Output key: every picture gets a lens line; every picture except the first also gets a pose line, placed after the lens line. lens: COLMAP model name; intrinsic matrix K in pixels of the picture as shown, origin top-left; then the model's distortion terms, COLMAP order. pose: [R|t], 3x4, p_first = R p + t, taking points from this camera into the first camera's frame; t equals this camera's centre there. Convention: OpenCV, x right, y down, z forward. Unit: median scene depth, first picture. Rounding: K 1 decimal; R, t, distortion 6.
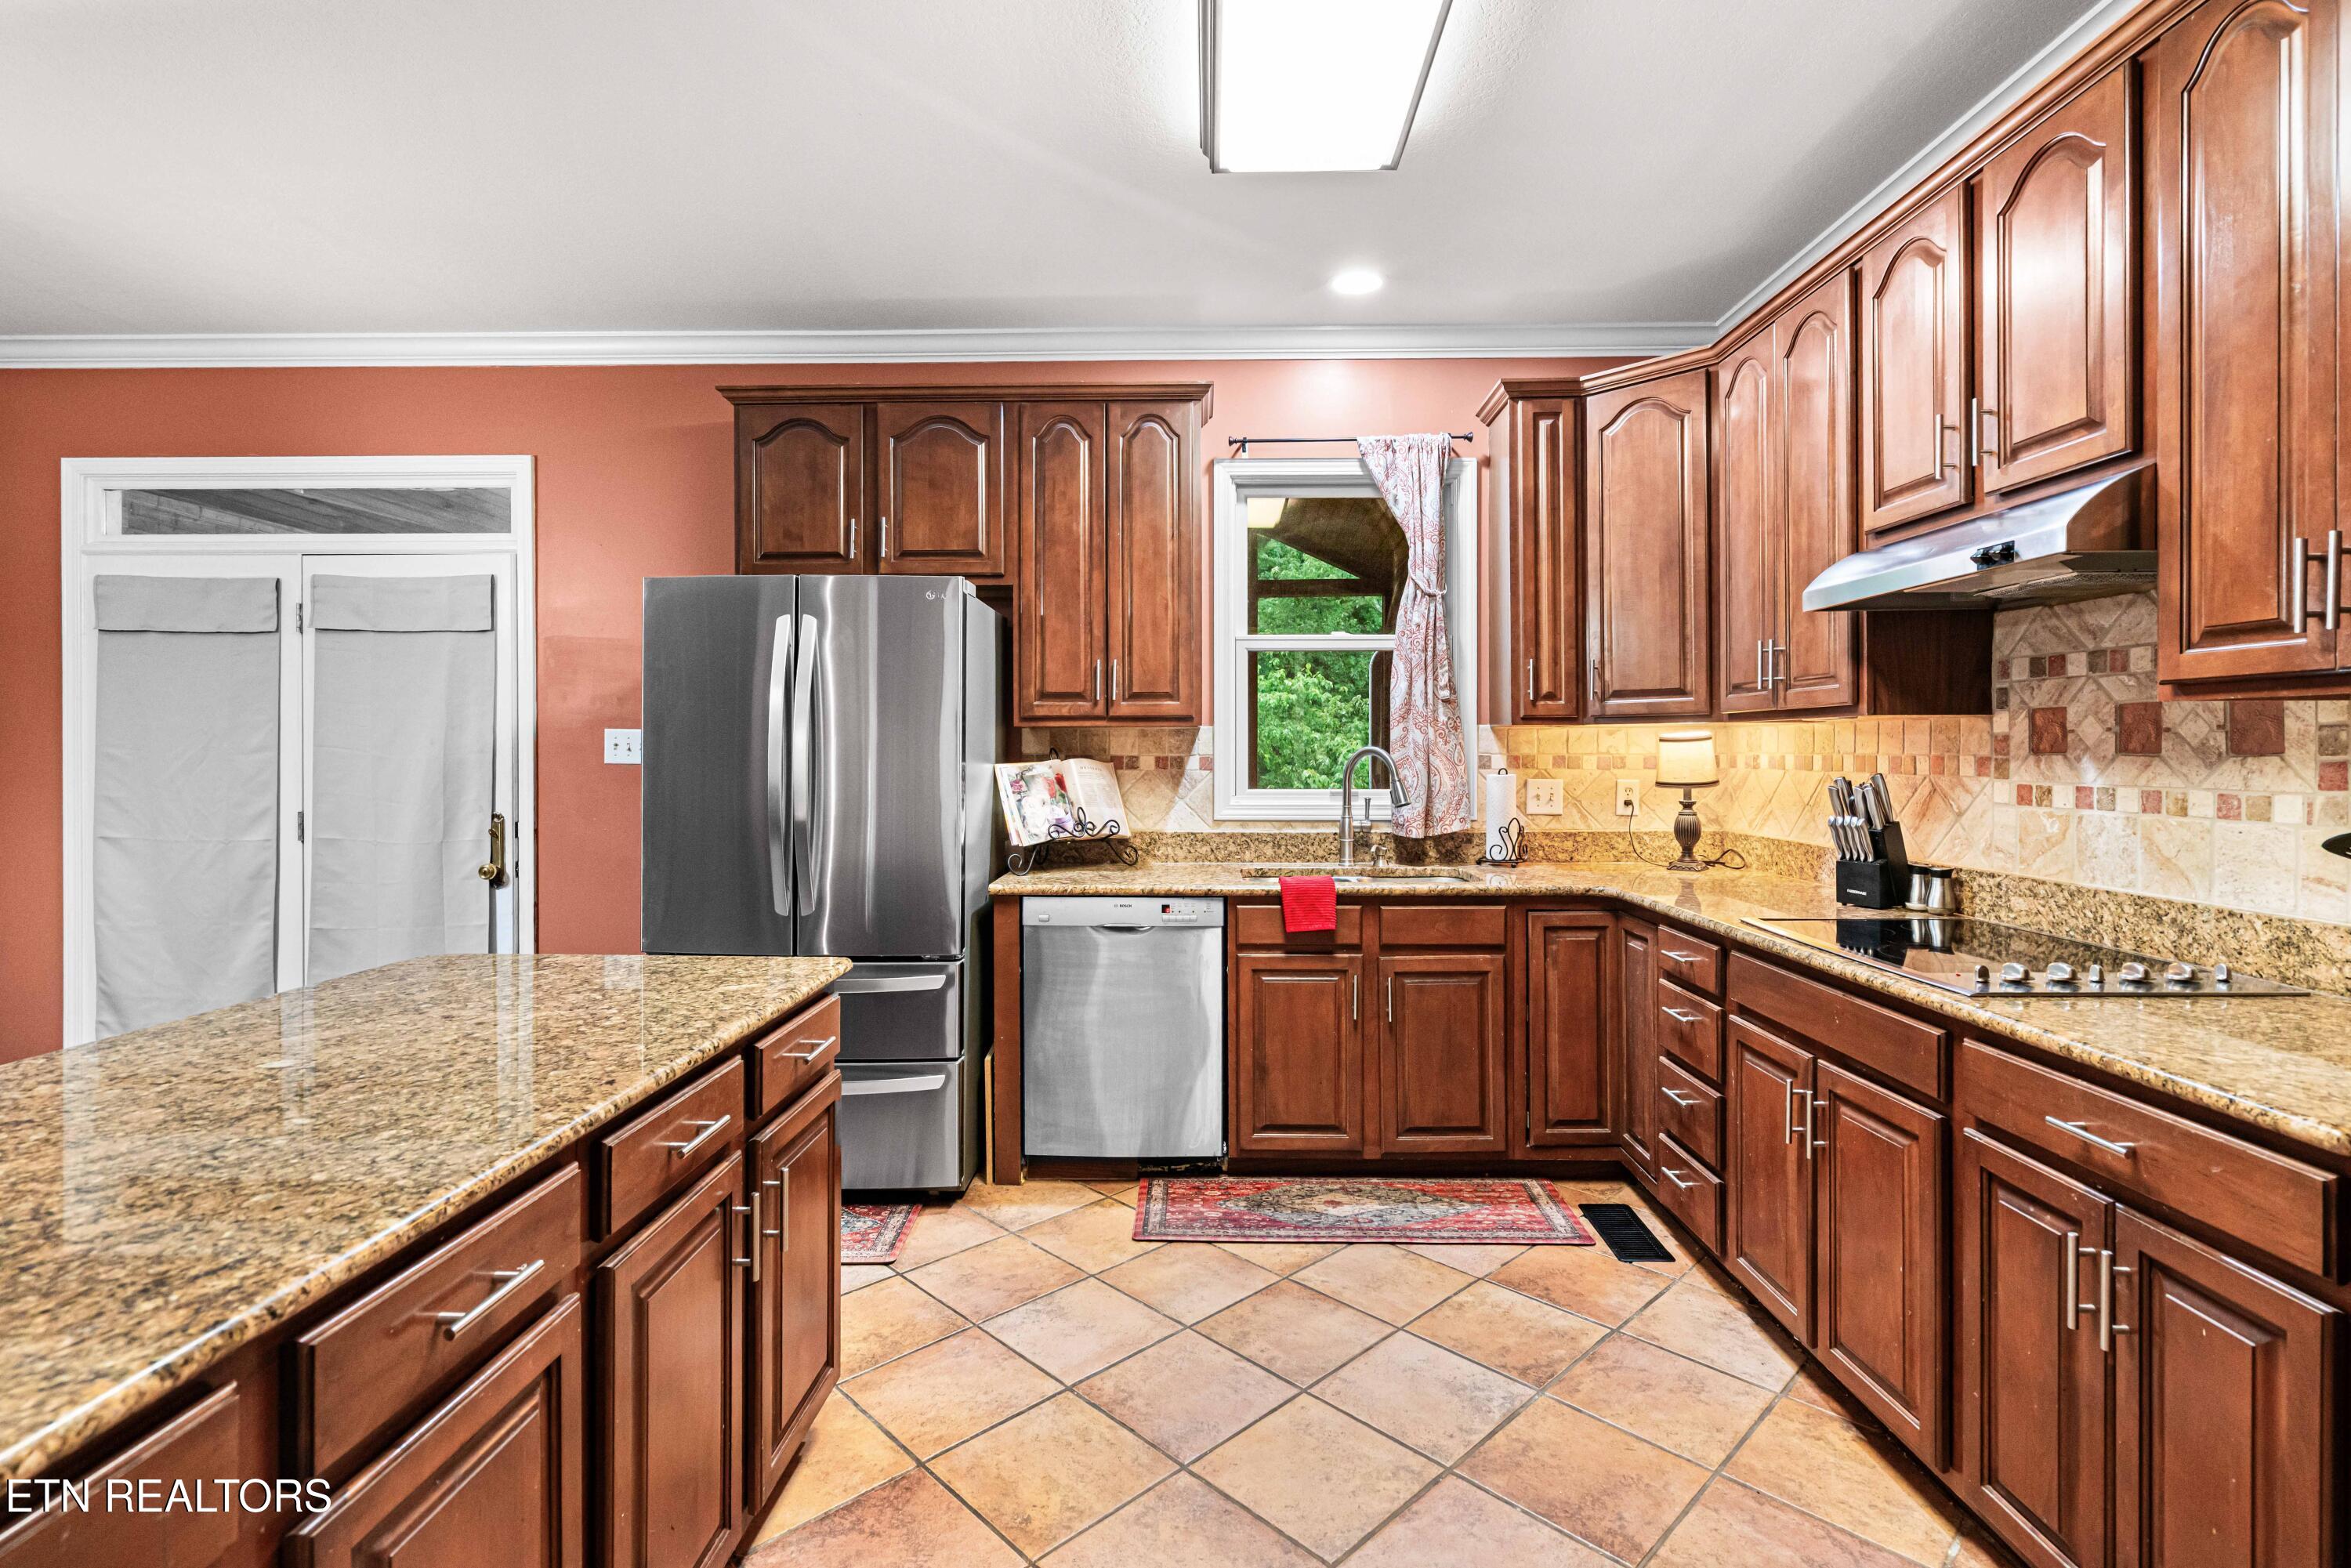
lens RADIAL K [[1090.4, 0, 1176.7], [0, 1090.4, 752.5], [0, 0, 1]] dist [-0.003247, 0.000030]
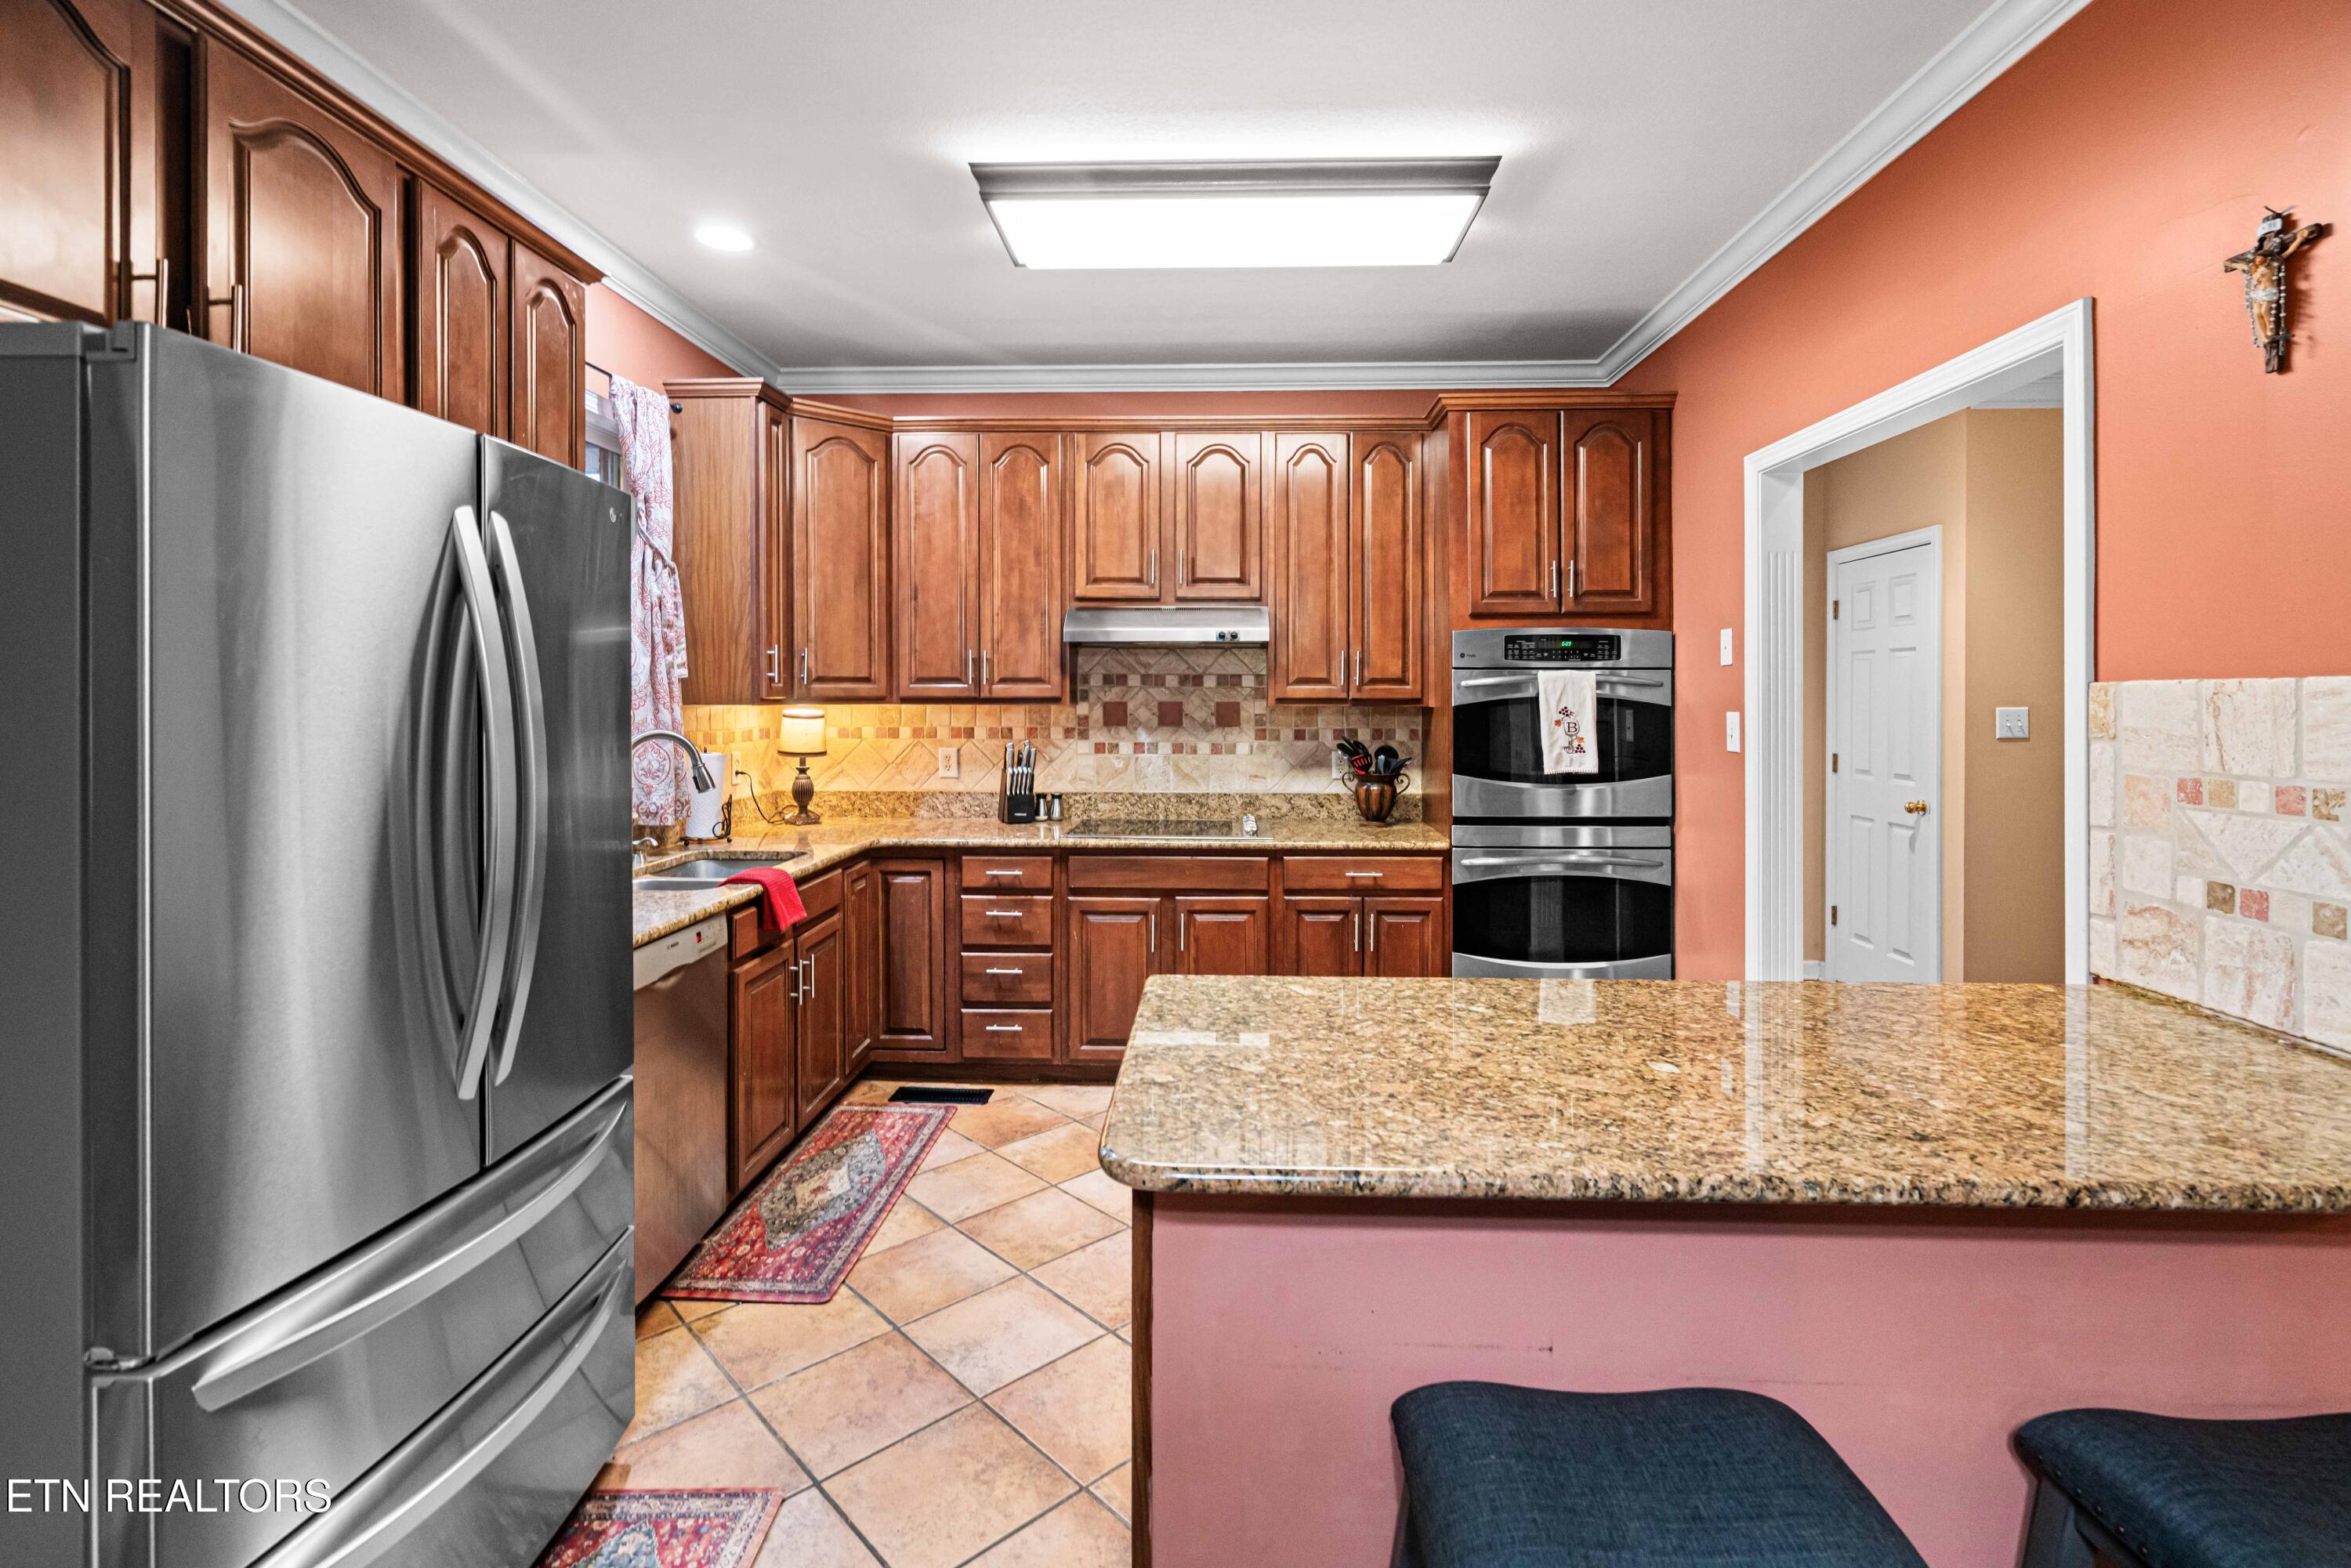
lens RADIAL K [[1097.0, 0, 1179.5], [0, 1097.0, 700.3], [0, 0, 1]] dist [-0.000864, 0.000131]
pose [[0.015711, -0.002592, 0.999873, -1.025794], [0.001615, 0.999995, 0.002567, -0.044375], [-0.999875, 0.001574, 0.015715, 0.784138]]
